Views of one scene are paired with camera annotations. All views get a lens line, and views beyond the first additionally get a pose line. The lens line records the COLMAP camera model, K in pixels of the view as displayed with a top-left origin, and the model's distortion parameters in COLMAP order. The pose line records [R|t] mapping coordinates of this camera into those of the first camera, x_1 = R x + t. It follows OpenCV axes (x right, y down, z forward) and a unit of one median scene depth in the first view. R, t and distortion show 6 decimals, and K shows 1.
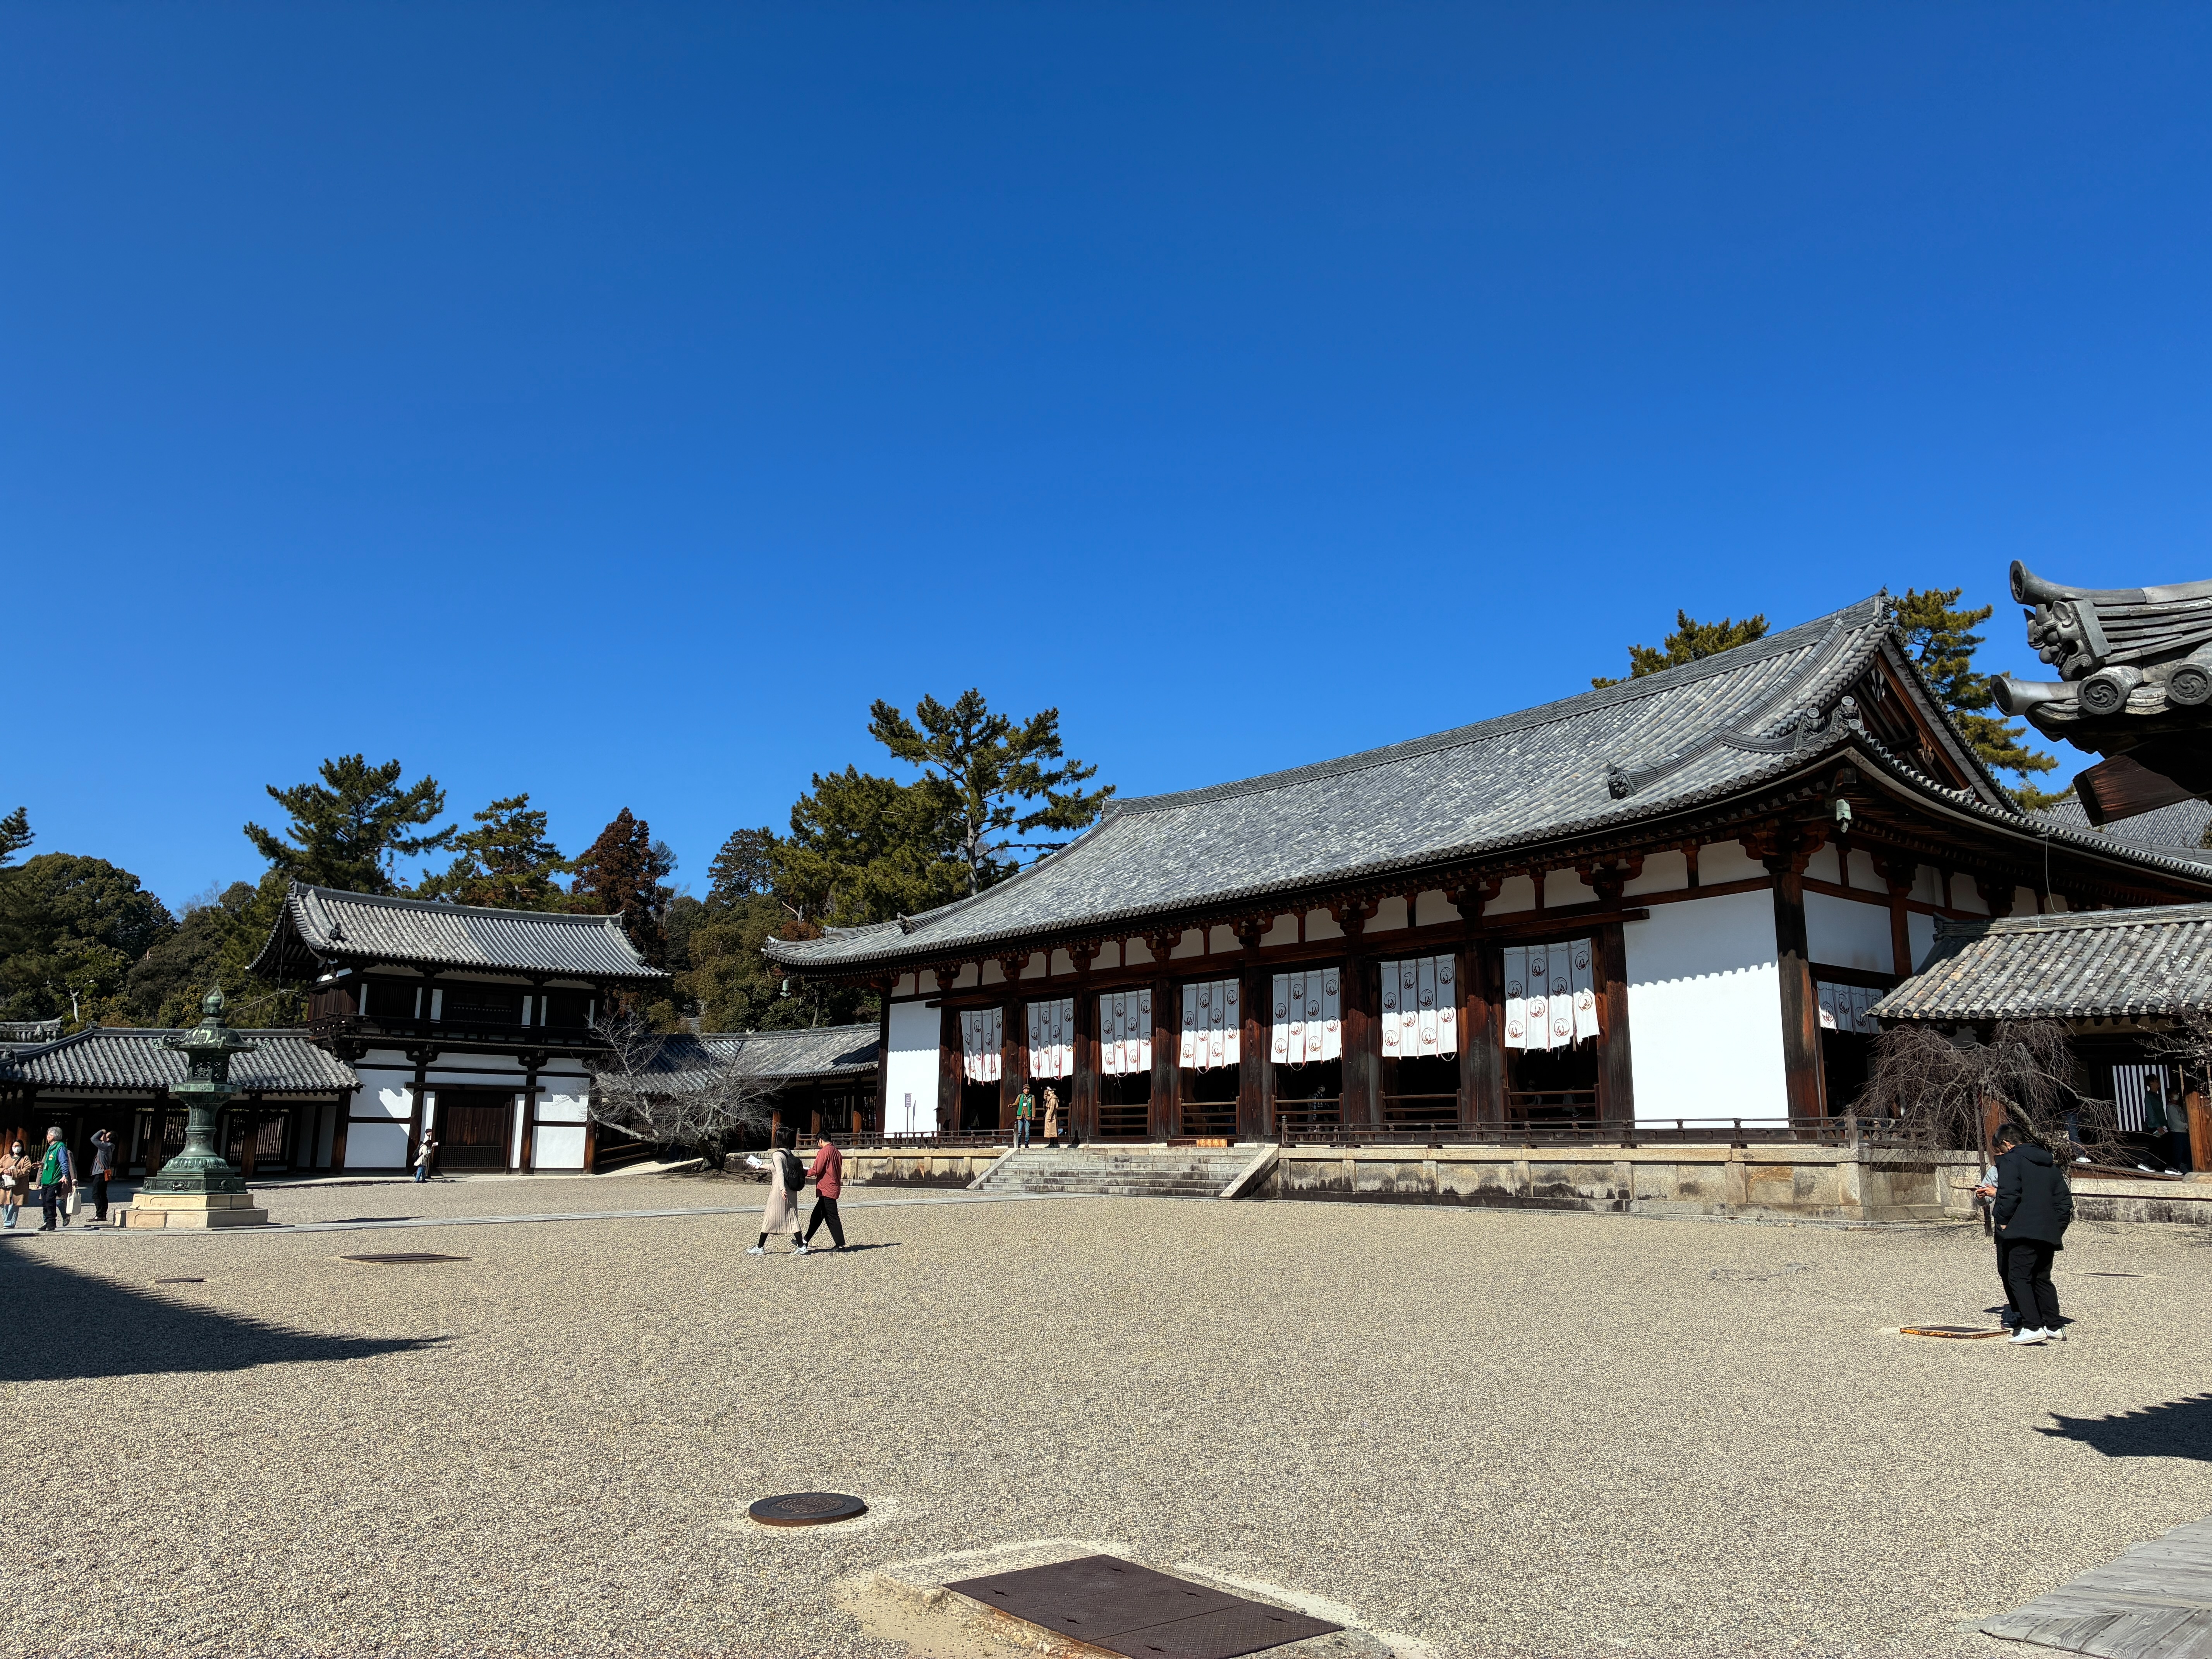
lens RADIAL K [[1706.2, 0, 1101.2], [0, 1706.2, 819.3], [0, 0, 1]] dist [0.017777, 0.006455]
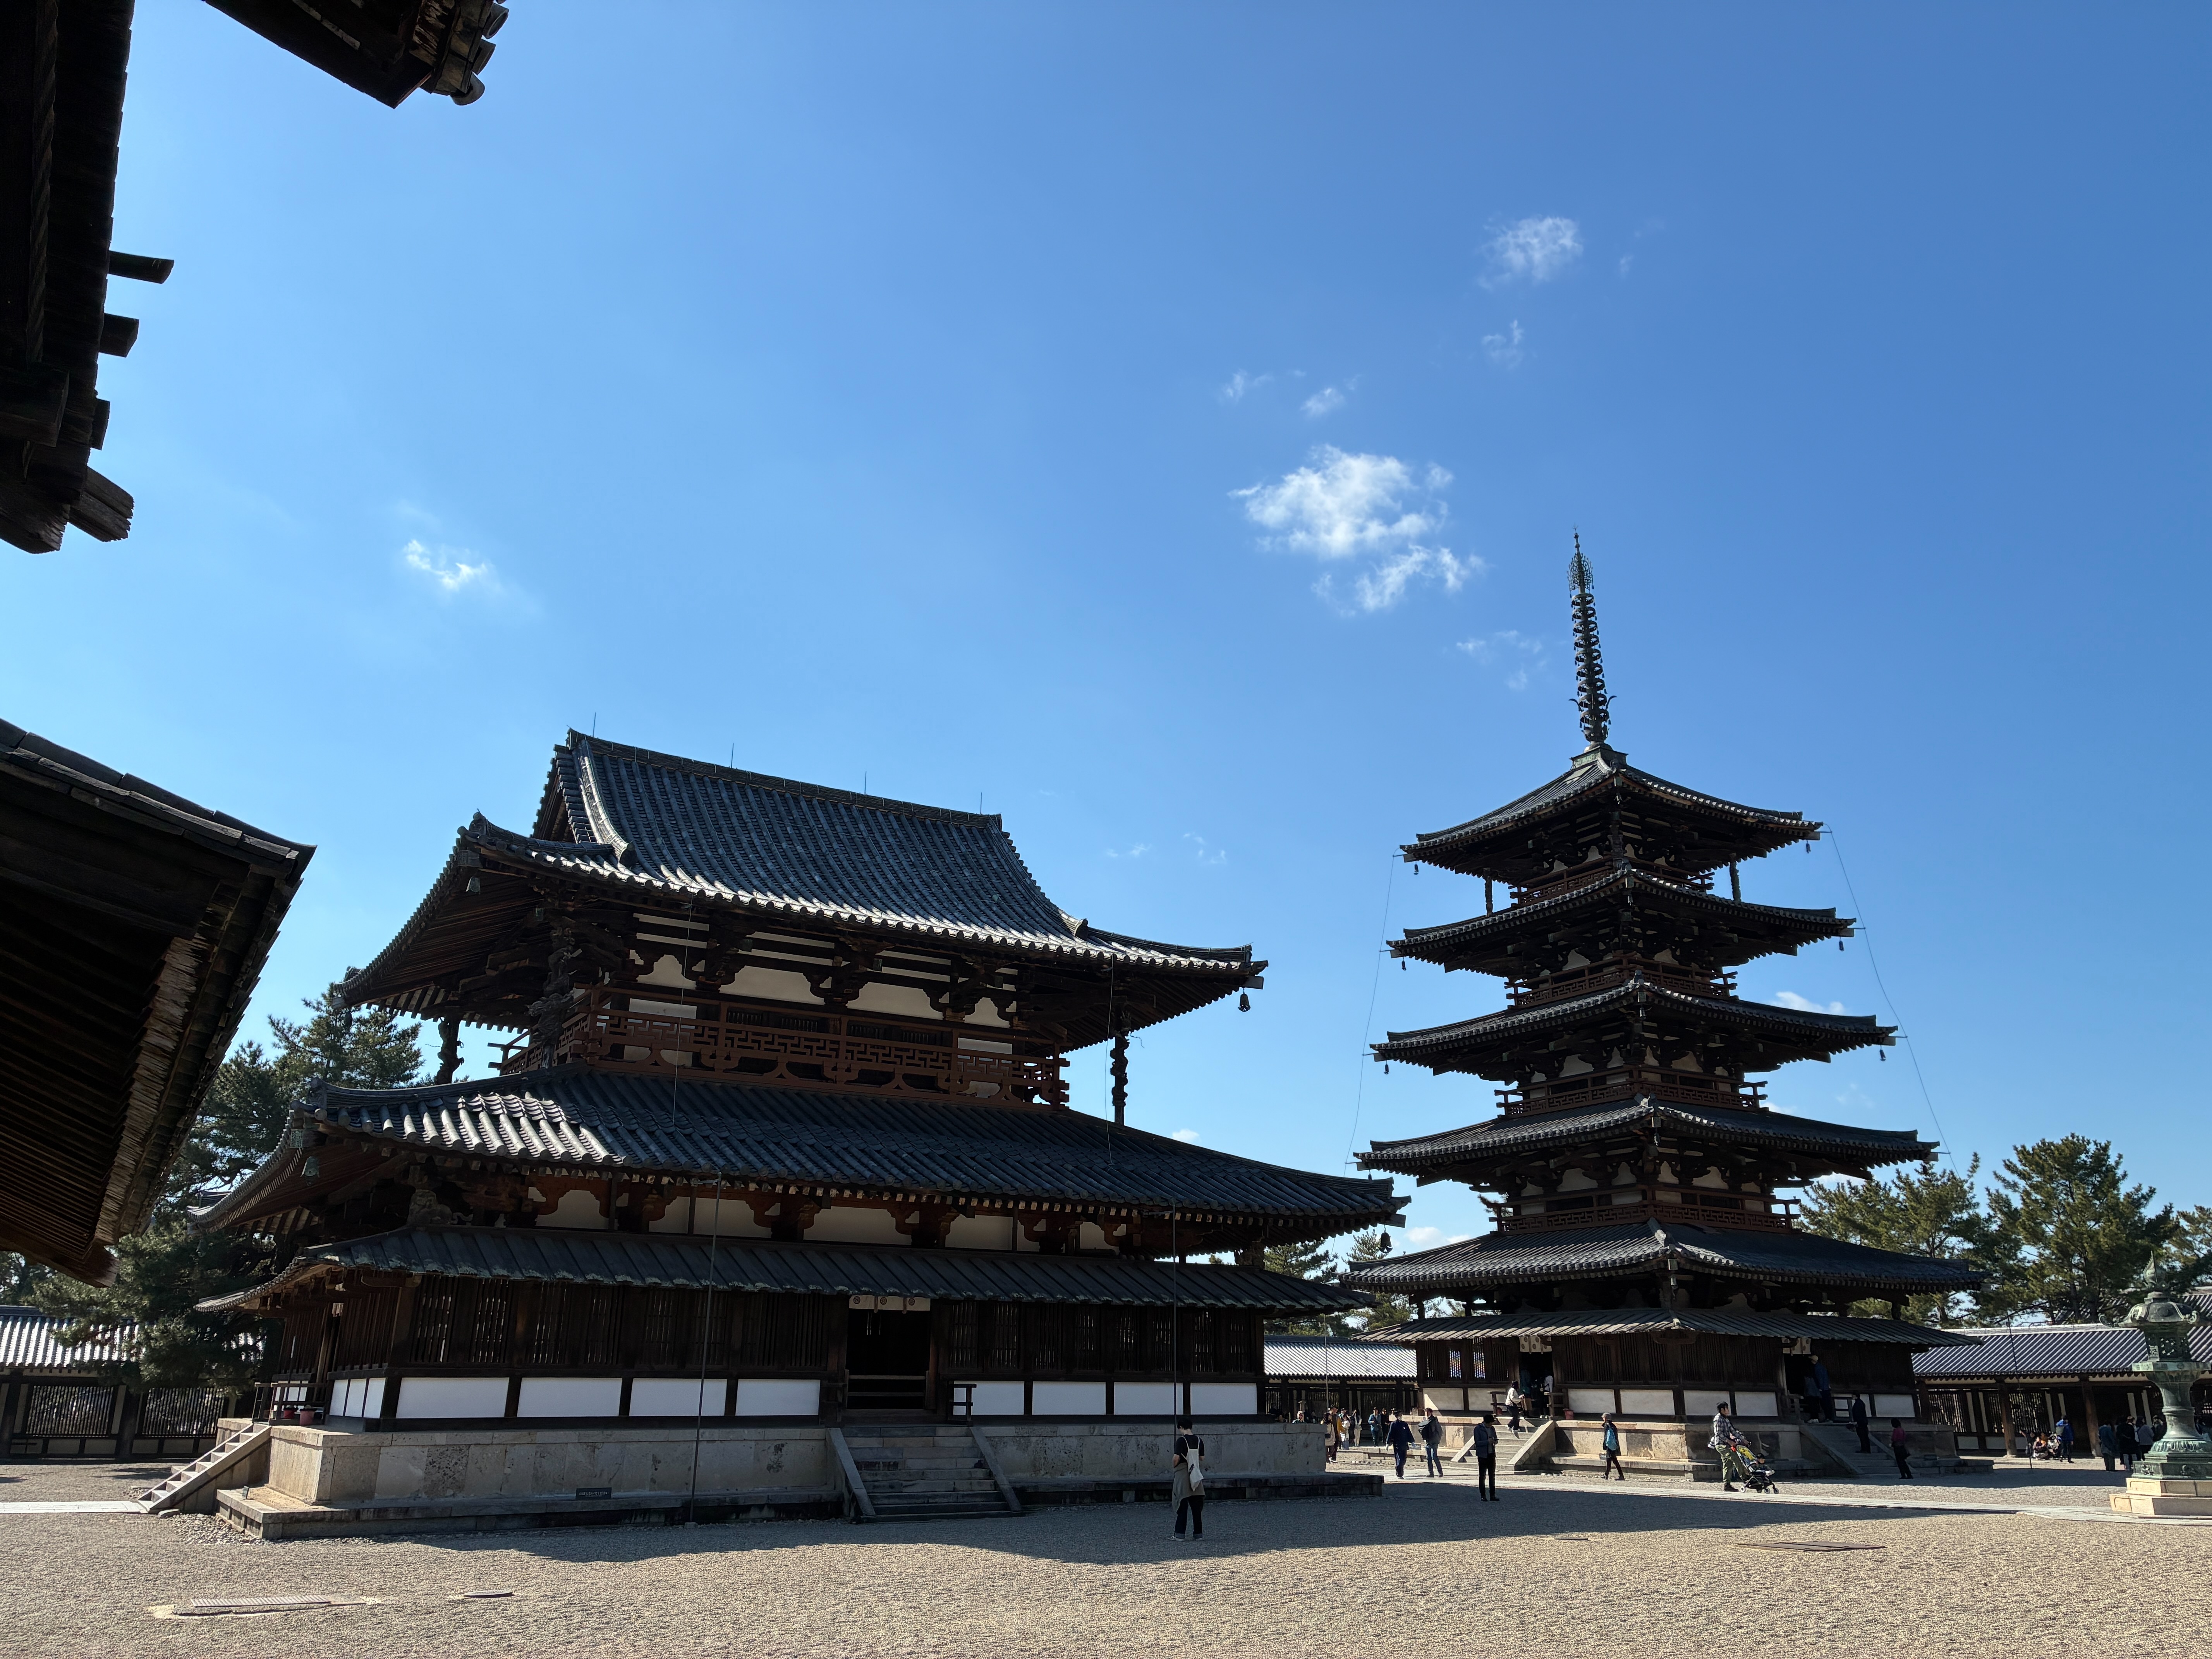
lens RADIAL K [[1706.2, 0, 1101.2], [0, 1706.2, 819.3], [0, 0, 1]] dist [0.017777, 0.006455]
pose [[-0.125206, -0.325621, -0.937174, 0.278702], [0.188775, 0.919531, -0.344712, 0.046391], [0.974006, -0.220075, -0.053661, 0.260696]]
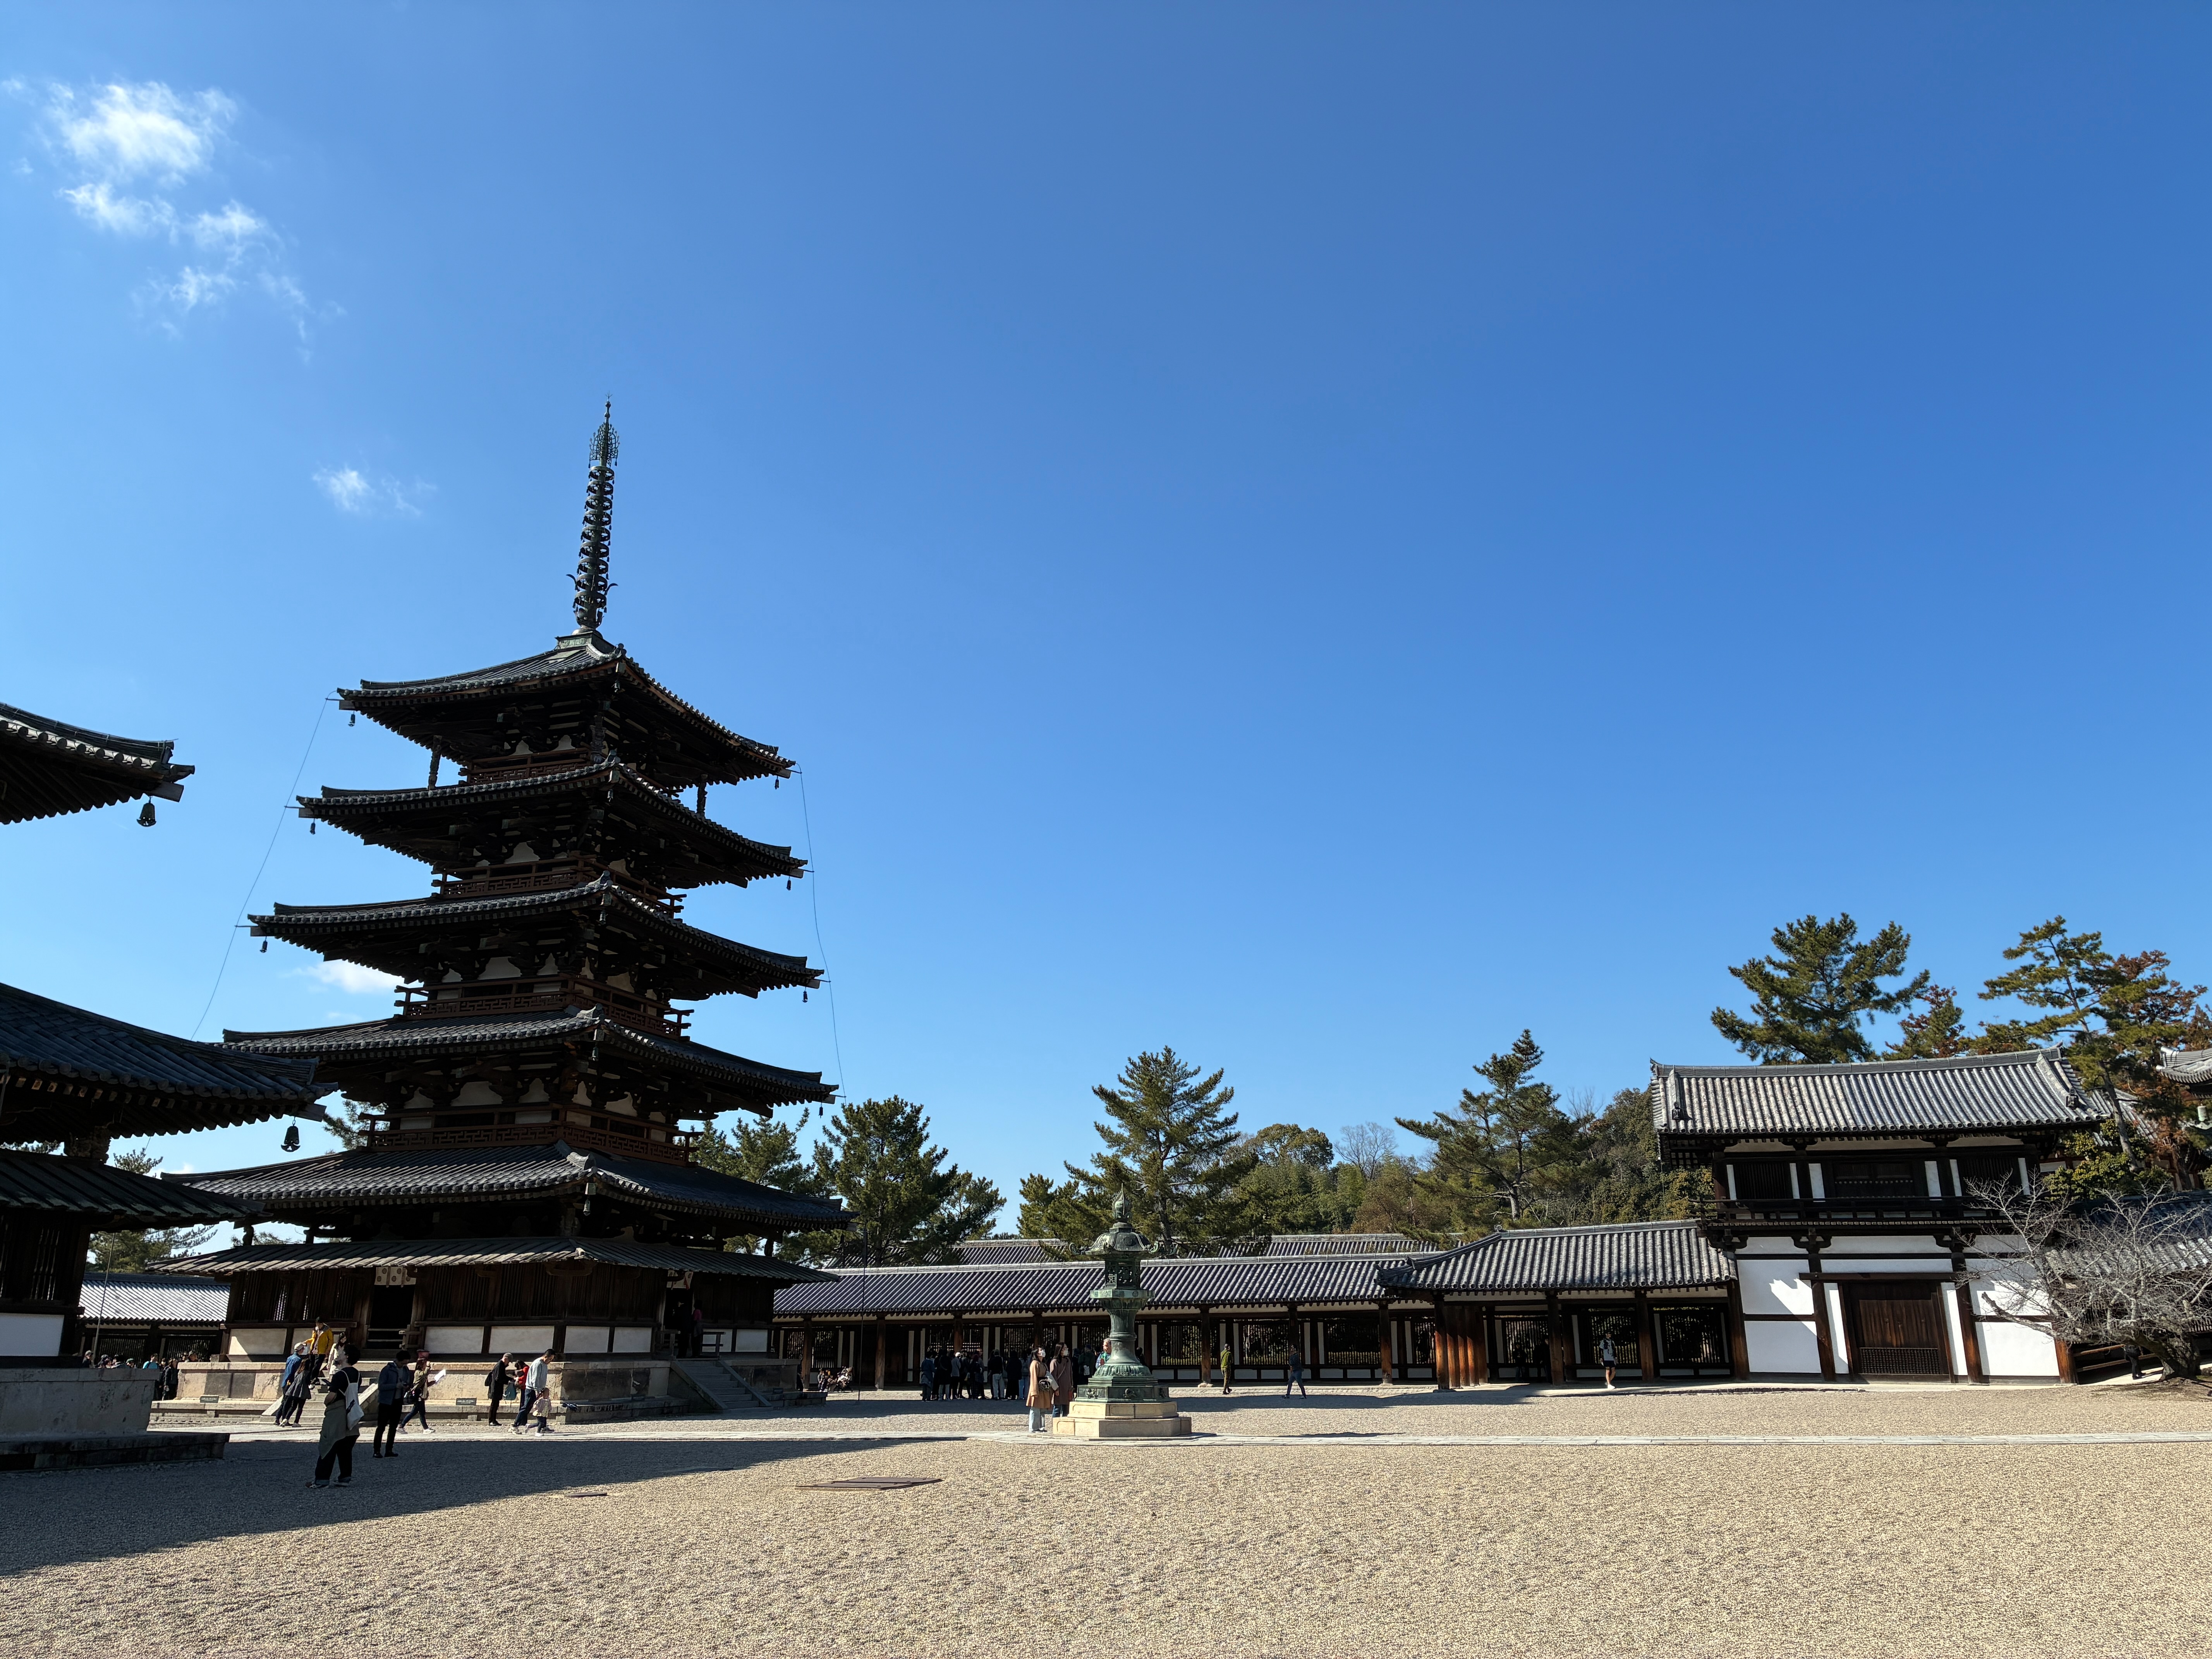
lens RADIAL K [[1706.2, 0, 1101.2], [0, 1706.2, 819.3], [0, 0, 1]] dist [0.017777, 0.006455]
pose [[0.527878, -0.256968, -0.809513, 0.176018], [0.168240, 0.965881, -0.196897, 0.040536], [0.832490, -0.032255, 0.553100, 0.216542]]
